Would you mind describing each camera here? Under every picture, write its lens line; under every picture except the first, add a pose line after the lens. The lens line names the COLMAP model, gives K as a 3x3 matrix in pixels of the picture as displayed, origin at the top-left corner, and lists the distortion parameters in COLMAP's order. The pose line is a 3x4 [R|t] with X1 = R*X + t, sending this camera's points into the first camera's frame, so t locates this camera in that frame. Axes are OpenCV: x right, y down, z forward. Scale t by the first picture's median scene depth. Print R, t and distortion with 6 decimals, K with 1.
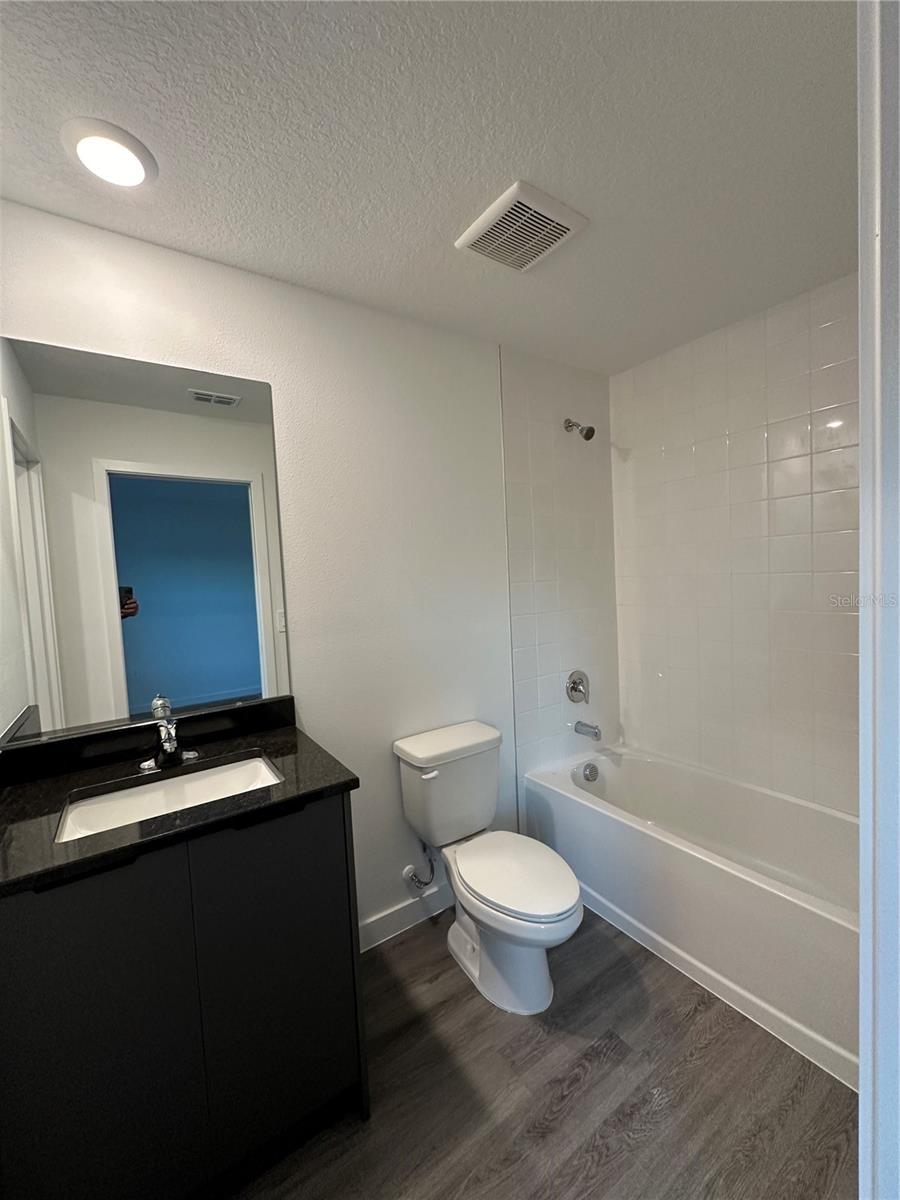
lens RADIAL K [[477.5, 0, 449.4], [0, 477.5, 600.0], [0, 0, 1]] dist [-0.009445, 0.000905]
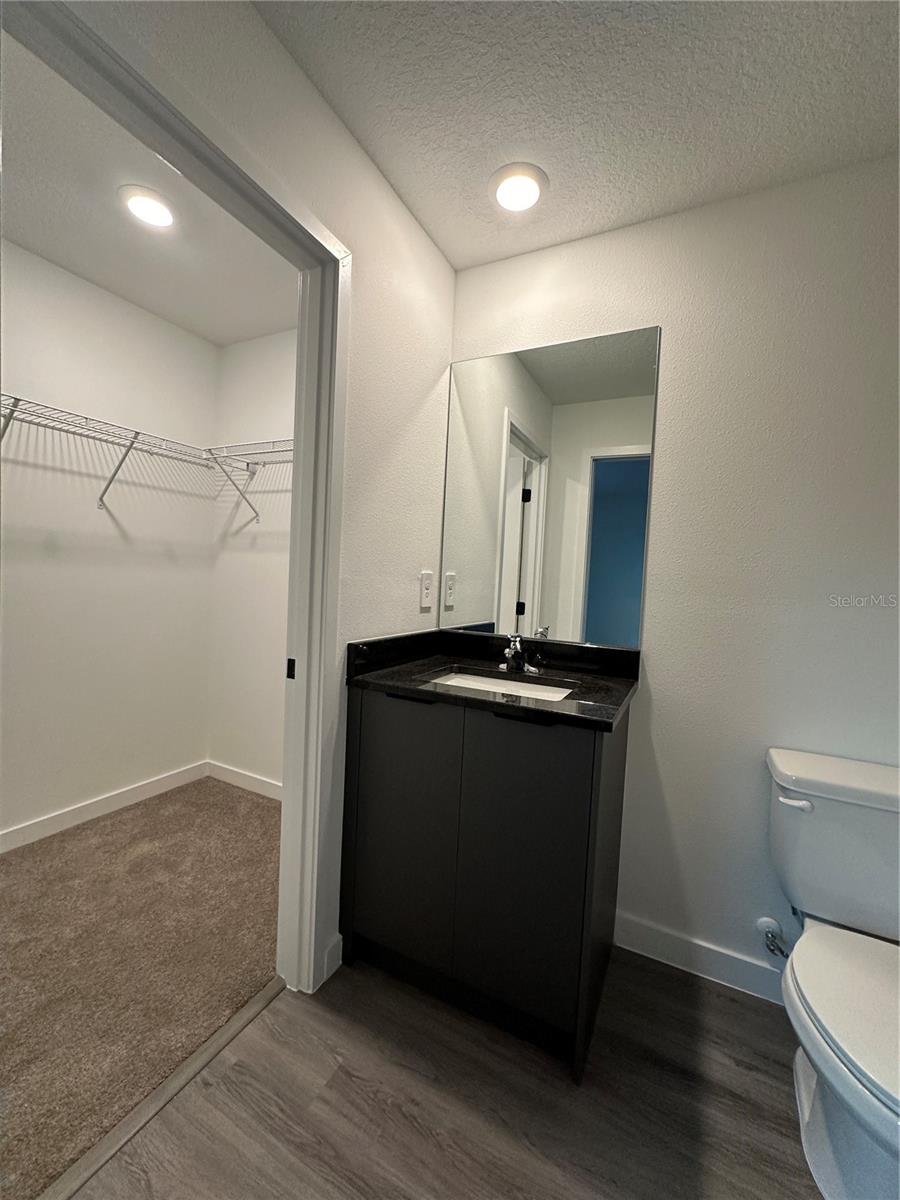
lens RADIAL K [[477.5, 0, 449.6], [0, 477.5, 600.8], [0, 0, 1]] dist [-0.009445, 0.000905]
pose [[0.480458, 0.110727, -0.870000, 0.309919], [-0.116479, 0.991266, 0.061836, 0.086714], [0.869248, 0.071627, 0.489159, 0.186822]]
